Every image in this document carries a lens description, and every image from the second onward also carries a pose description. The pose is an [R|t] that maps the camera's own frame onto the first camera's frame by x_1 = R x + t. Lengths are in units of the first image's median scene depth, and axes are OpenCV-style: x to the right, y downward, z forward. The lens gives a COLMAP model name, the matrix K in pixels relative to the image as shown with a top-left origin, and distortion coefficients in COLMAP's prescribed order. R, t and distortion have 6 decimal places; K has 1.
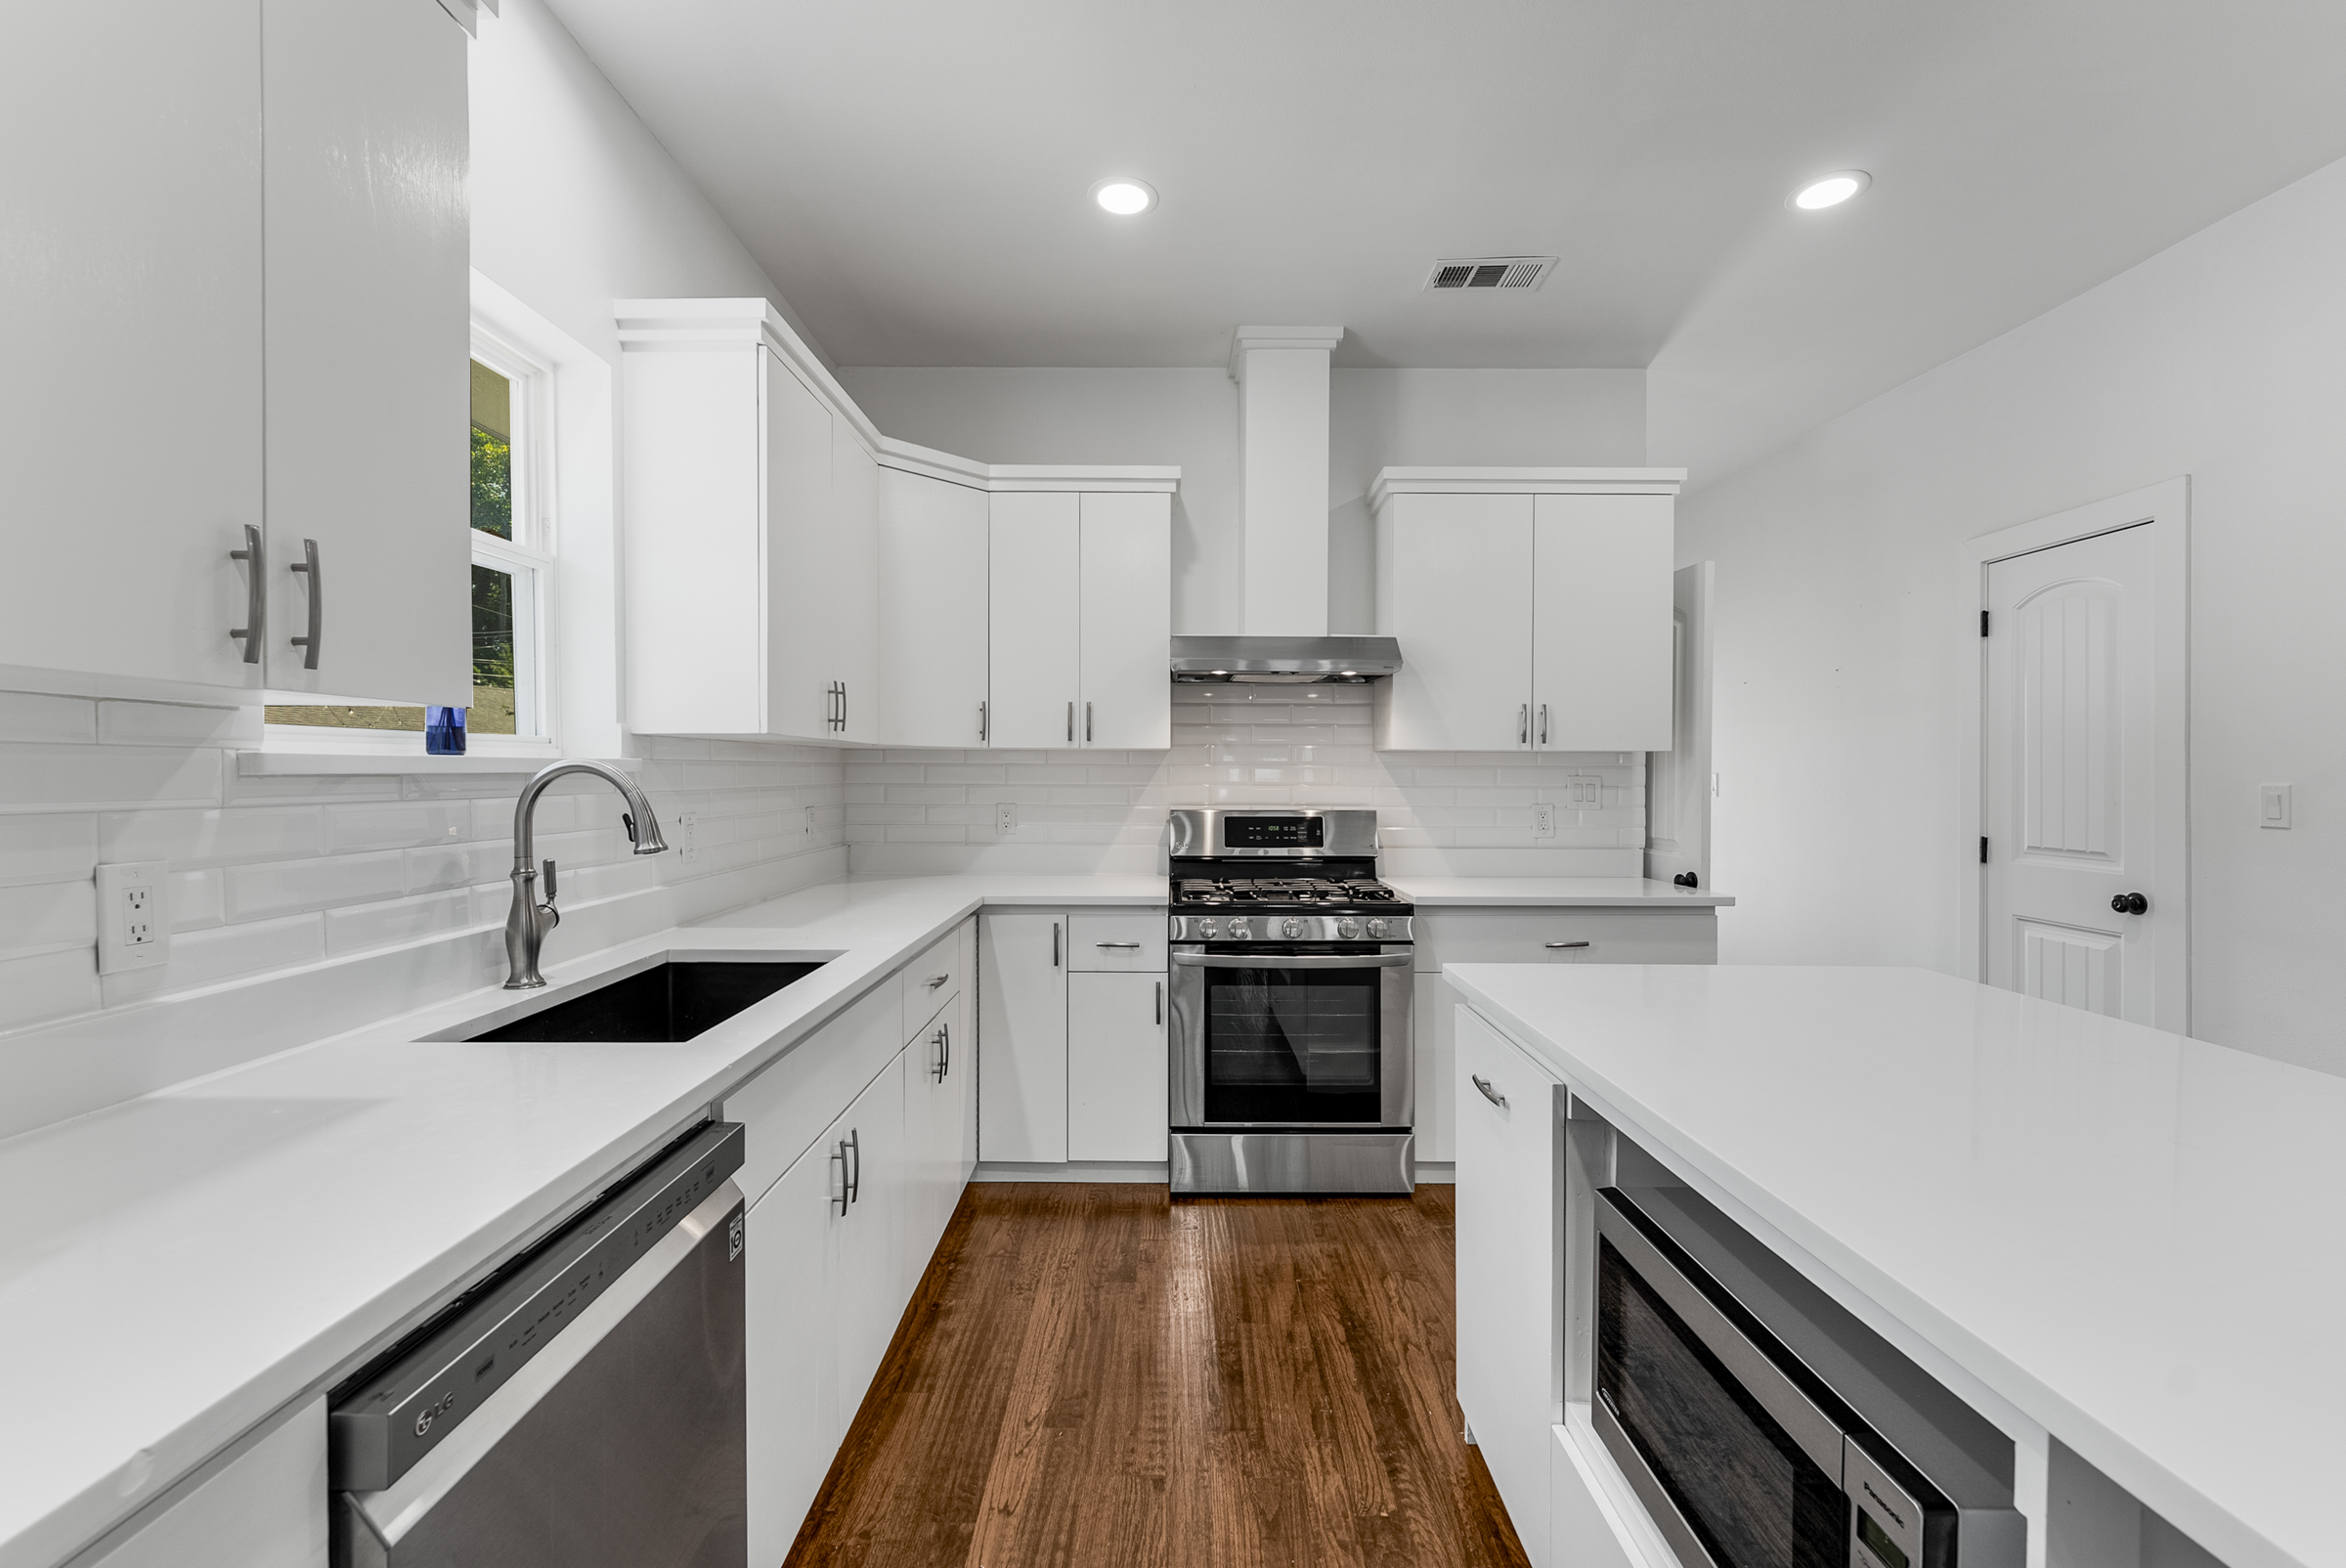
lens RADIAL K [[1005.5, 0, 1169.2], [0, 1005.5, 795.6], [0, 0, 1]] dist [-0.004026, -0.000988]
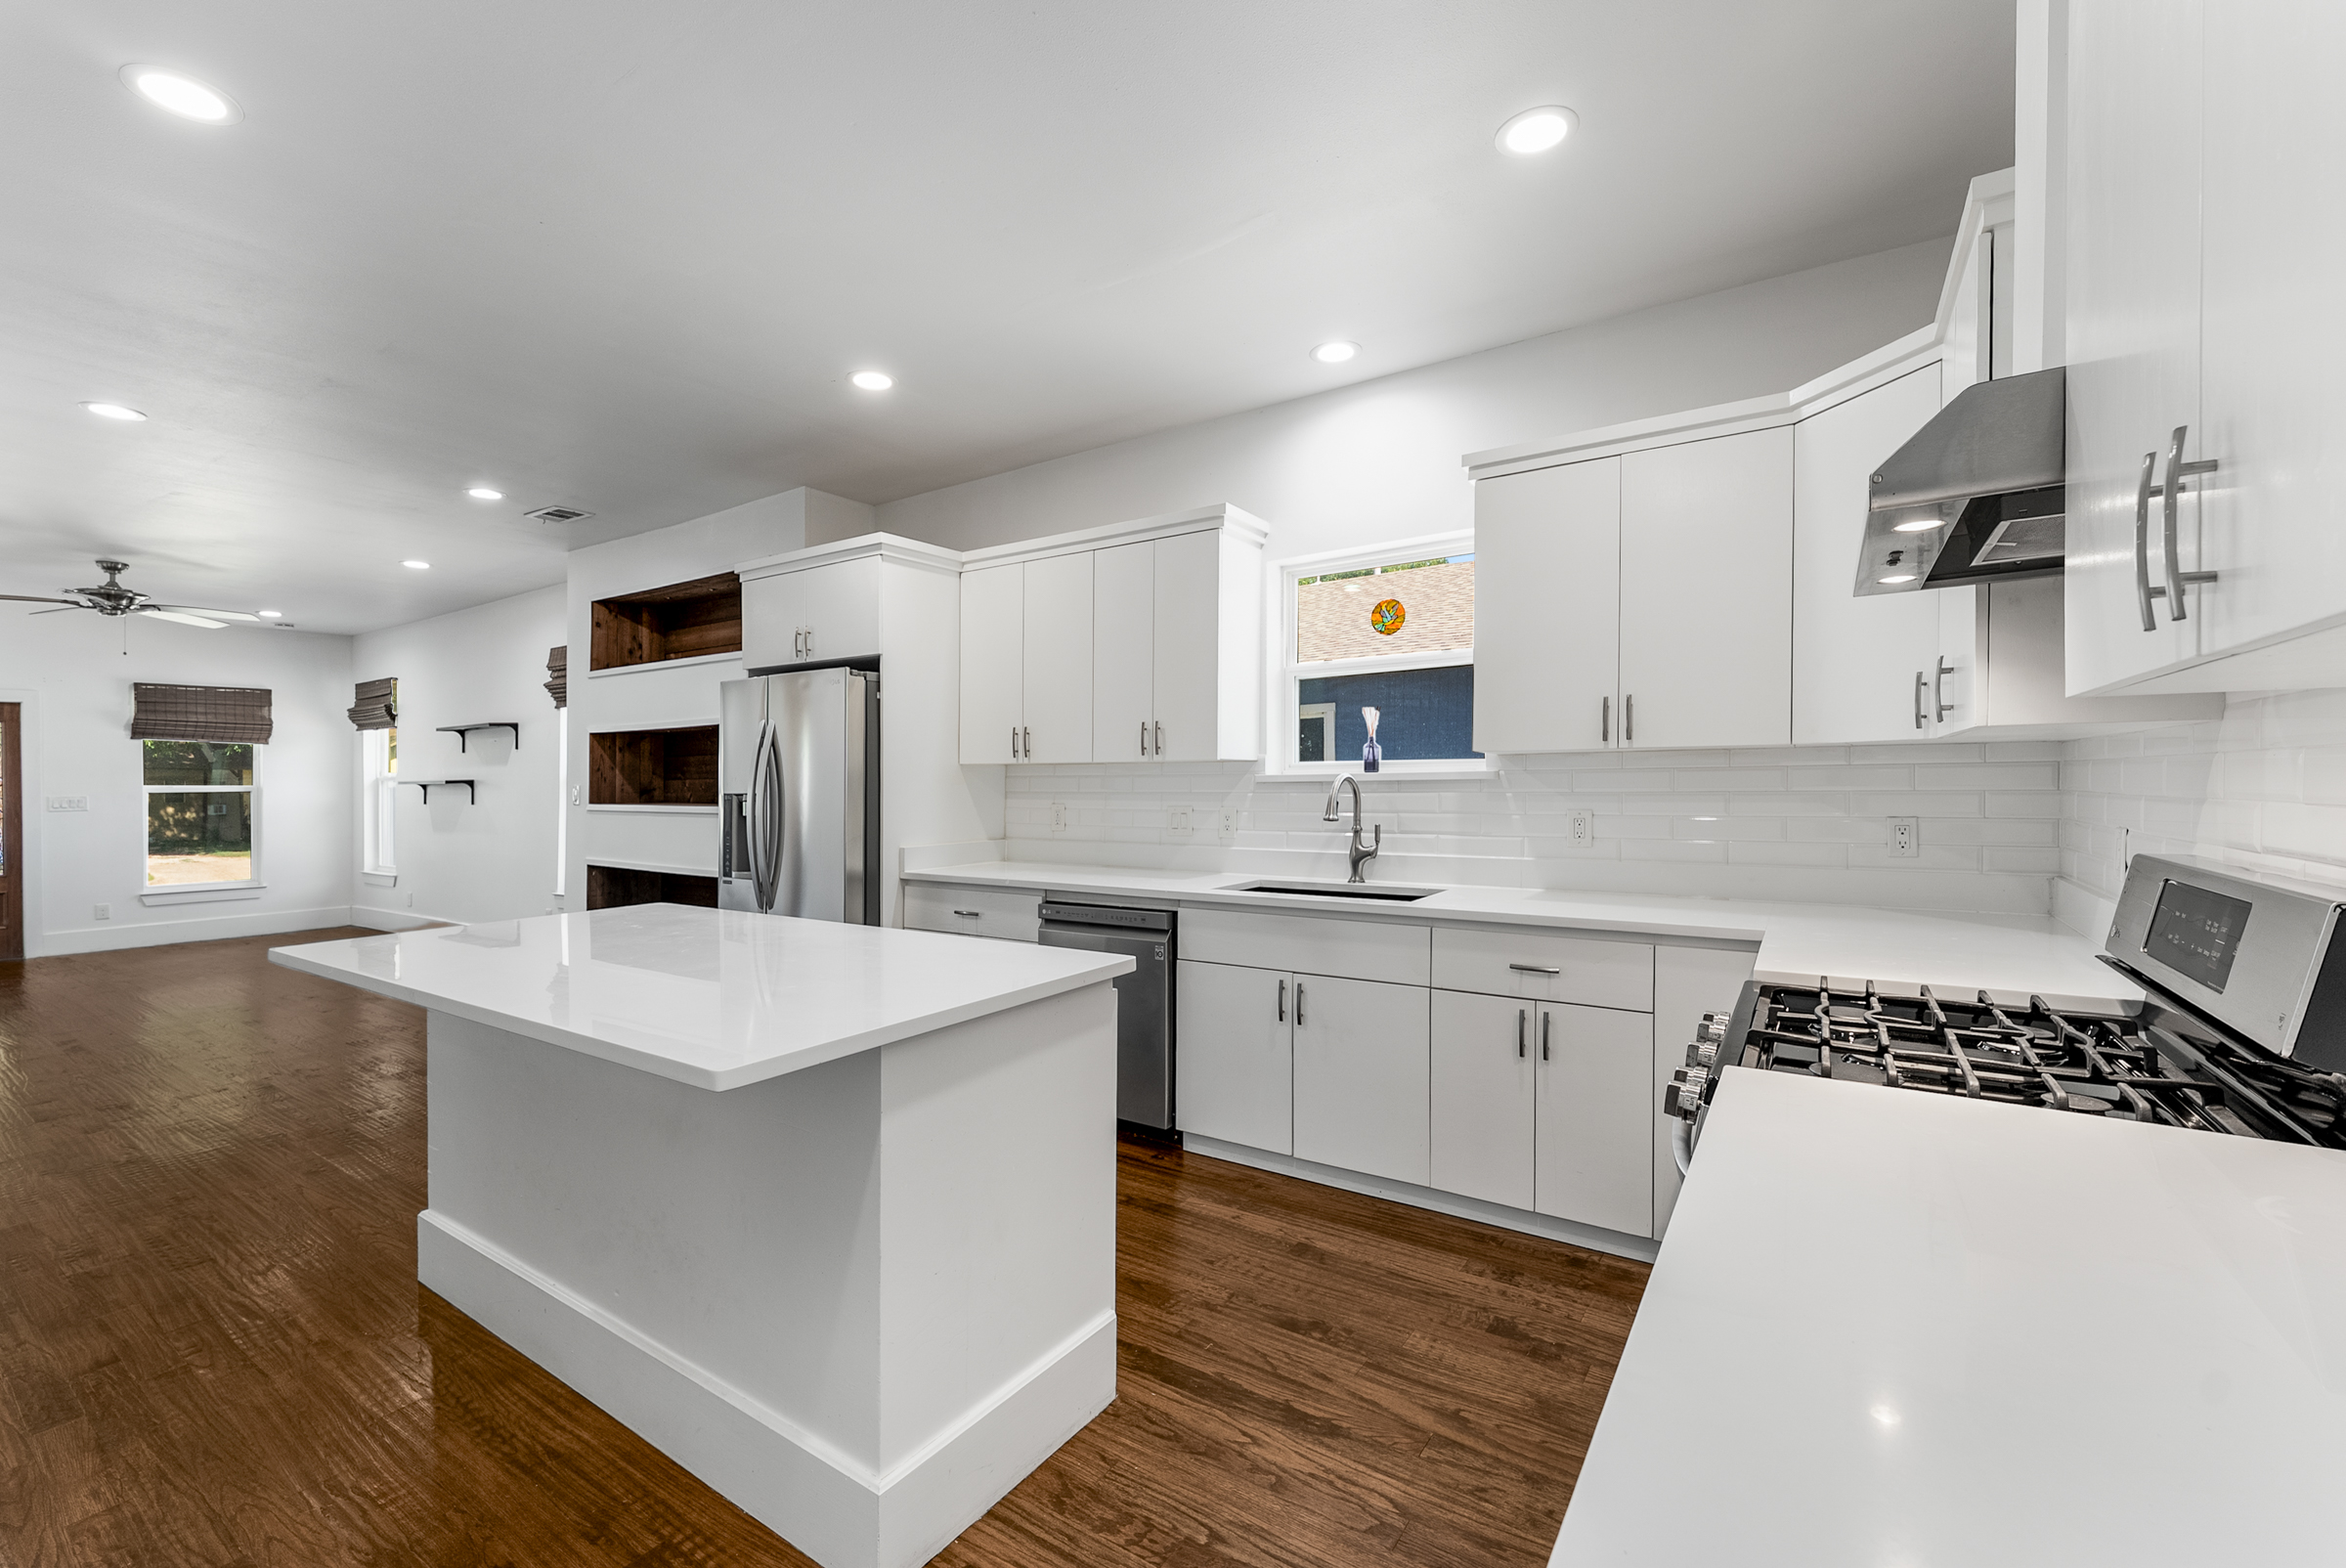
lens RADIAL K [[961.0, 0, 1174.4], [0, 961.0, 776.3], [0, 0, 1]] dist [0.001547, -0.000290]
pose [[-0.552911, -0.000800, -0.833240, 0.690166], [-0.010683, 0.999924, 0.006129, -0.022621], [0.833172, 0.012290, -0.552878, 0.995653]]
